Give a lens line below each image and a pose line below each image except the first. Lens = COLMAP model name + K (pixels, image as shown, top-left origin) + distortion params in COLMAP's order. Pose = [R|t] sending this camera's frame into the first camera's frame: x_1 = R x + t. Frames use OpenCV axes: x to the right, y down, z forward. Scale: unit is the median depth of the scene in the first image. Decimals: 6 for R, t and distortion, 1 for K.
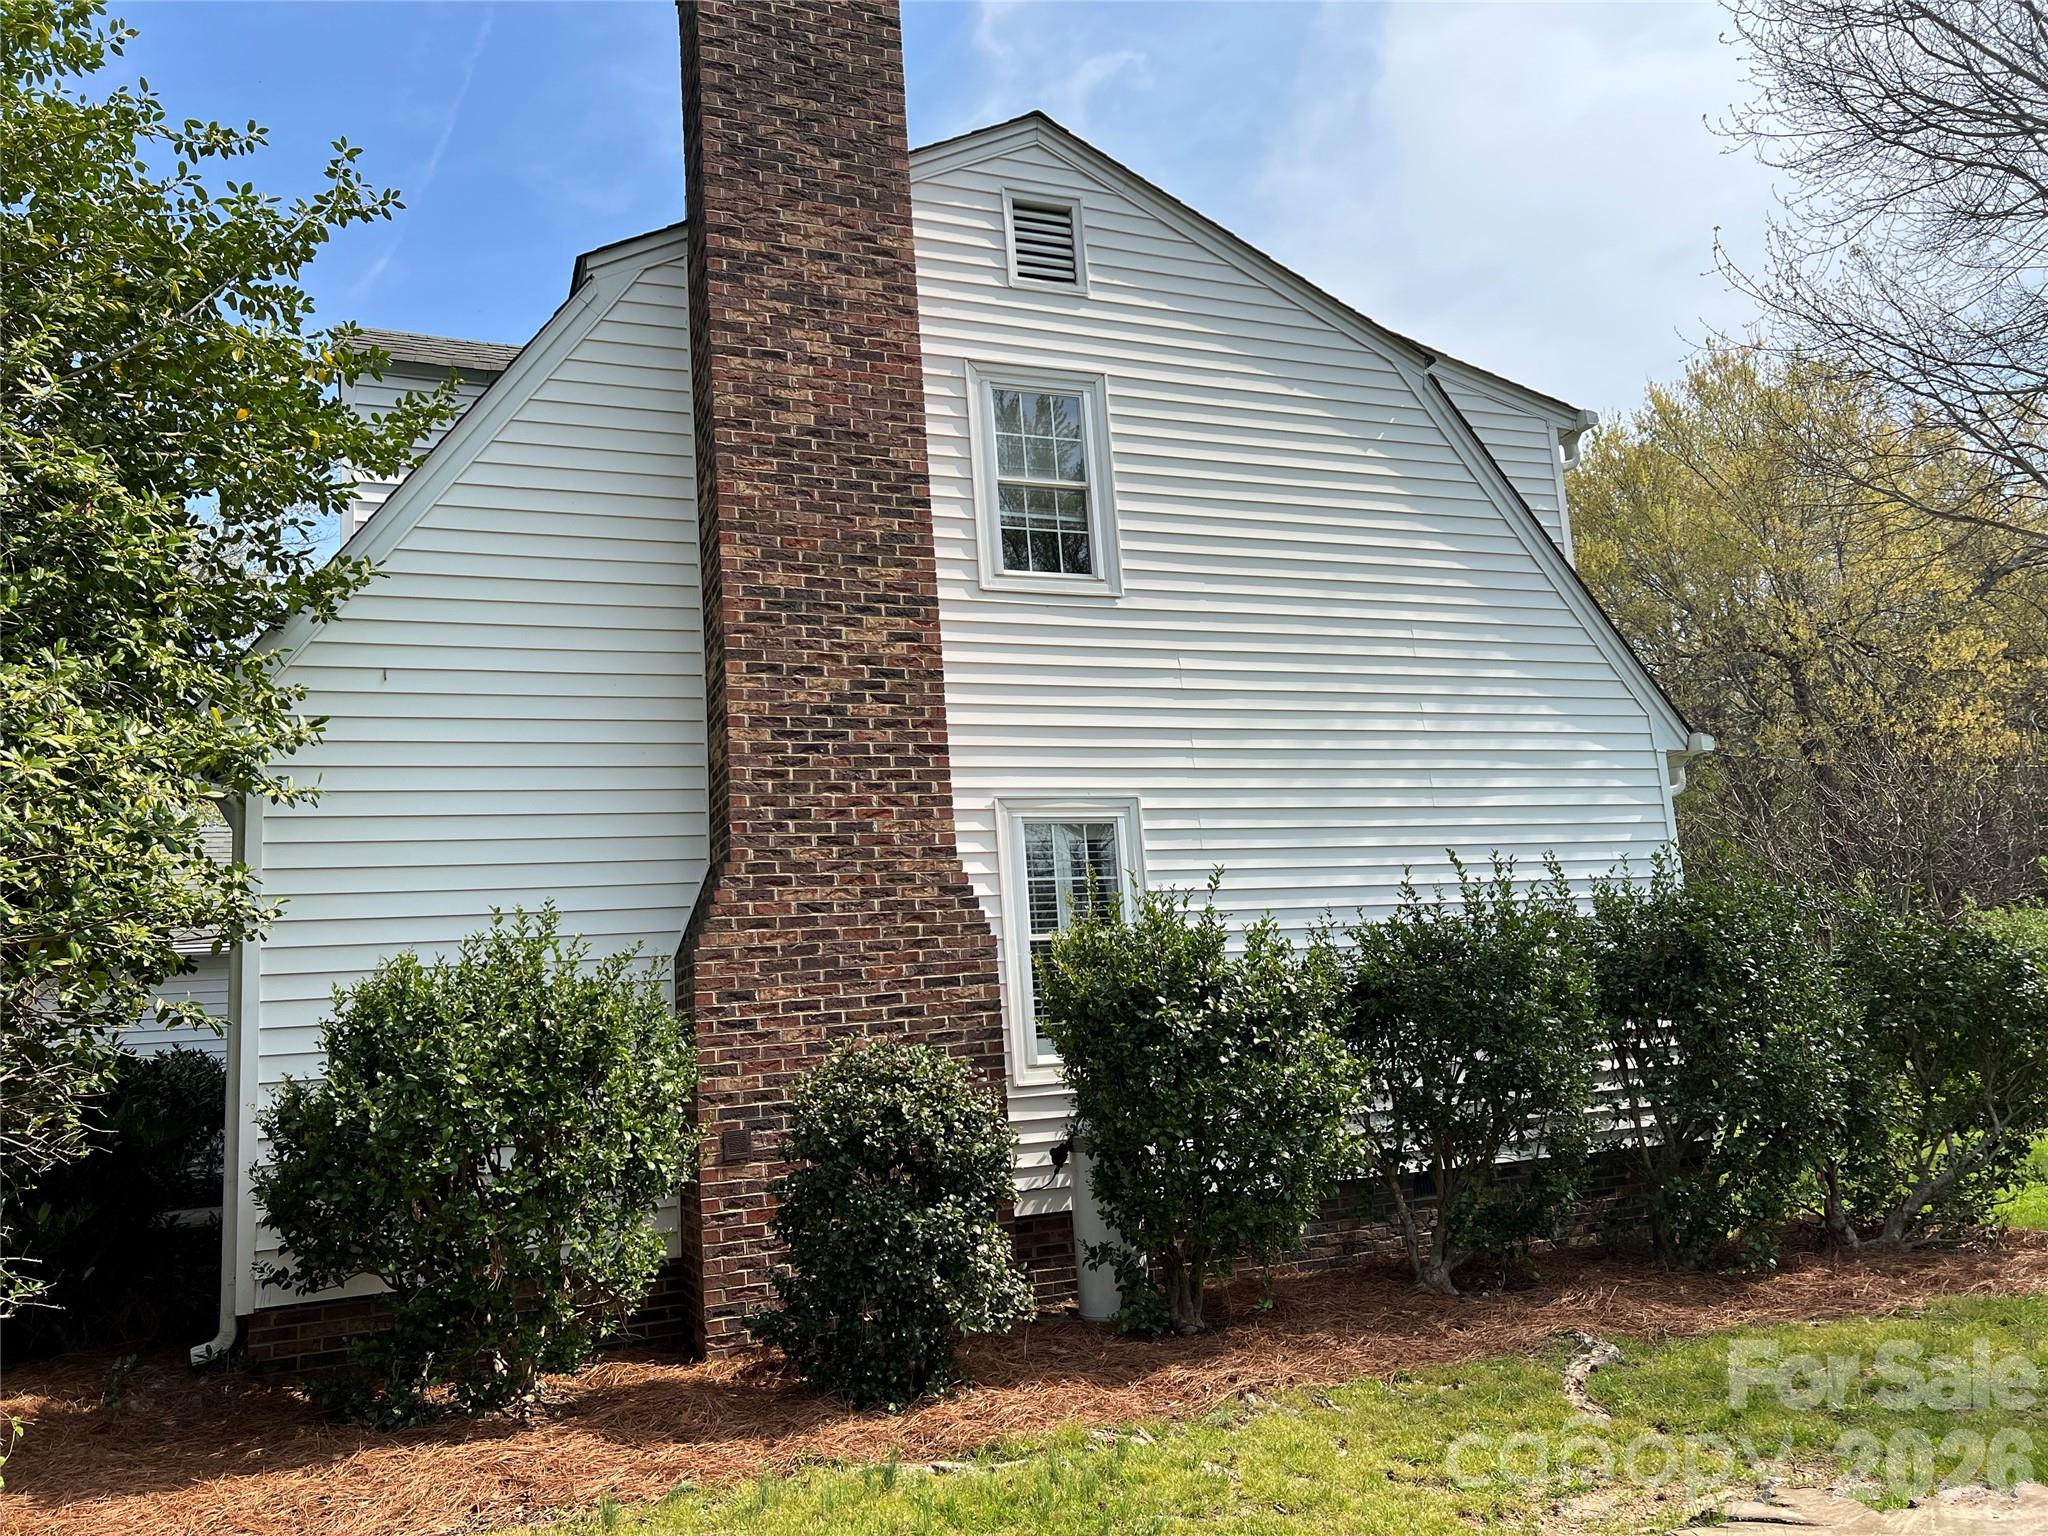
lens RADIAL K [[1529.4, 0, 1018.1], [0, 1529.4, 778.7], [0, 0, 1]] dist [0.058785, -0.061577]
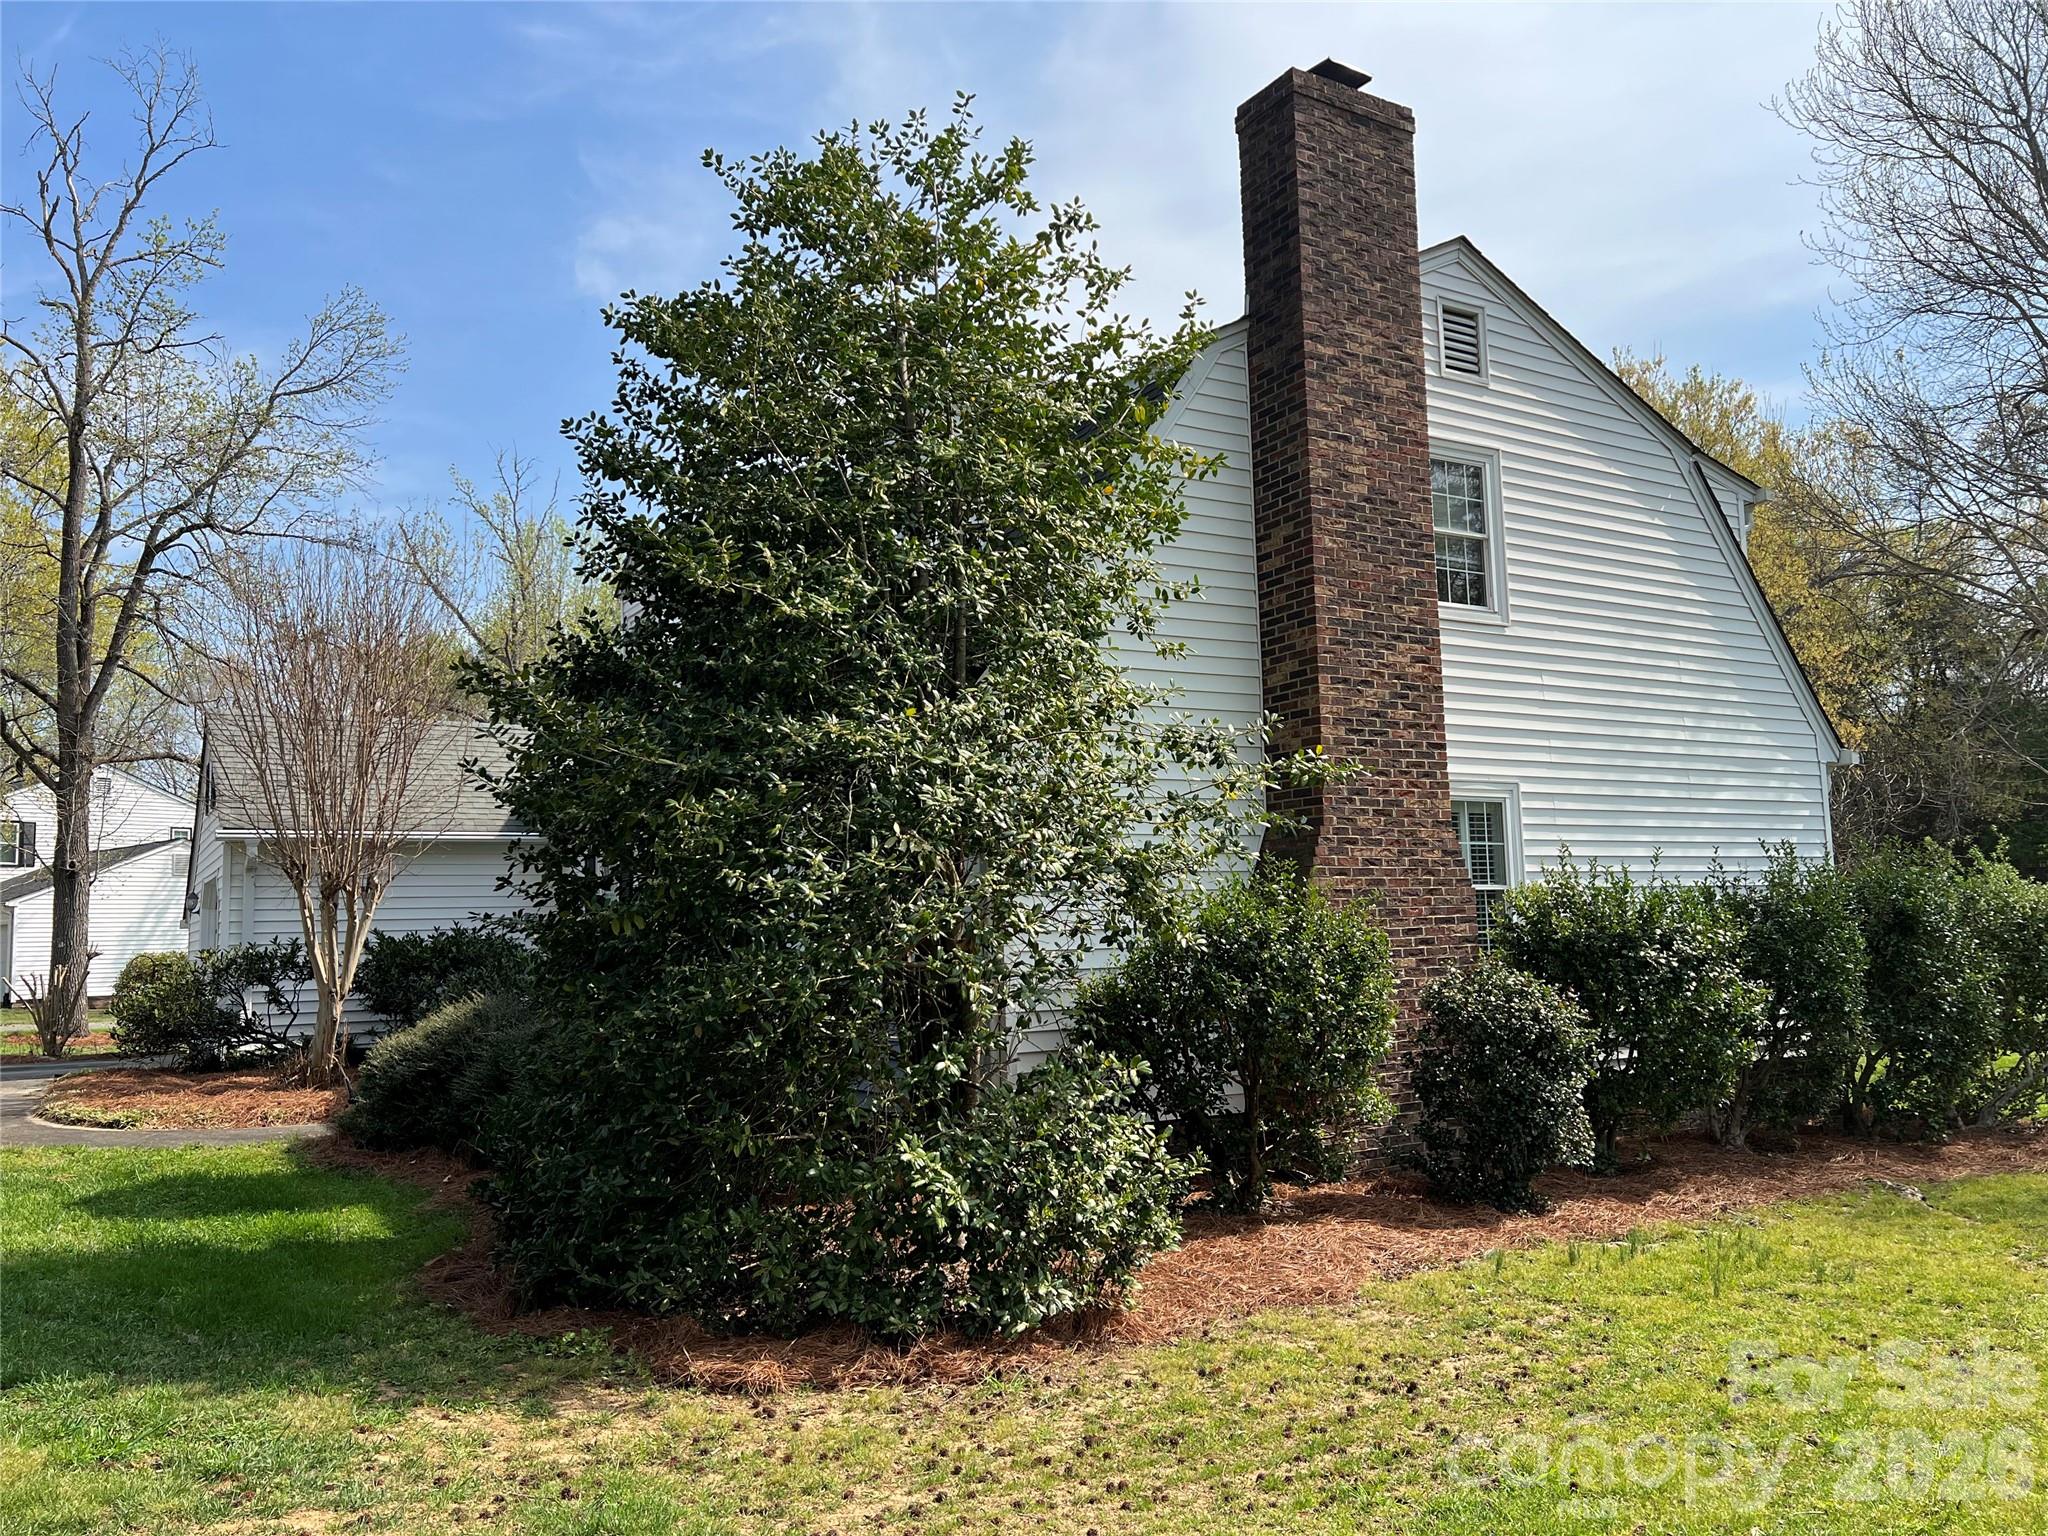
lens RADIAL K [[1529.4, 0, 1022.0], [0, 1529.4, 768.7], [0, 0, 1]] dist [0.058785, -0.061577]
pose [[0.985467, 0.059482, 0.159115, -0.613922], [-0.068289, 0.996388, 0.050467, -0.041889], [-0.155538, -0.060600, 0.985969, -0.261014]]
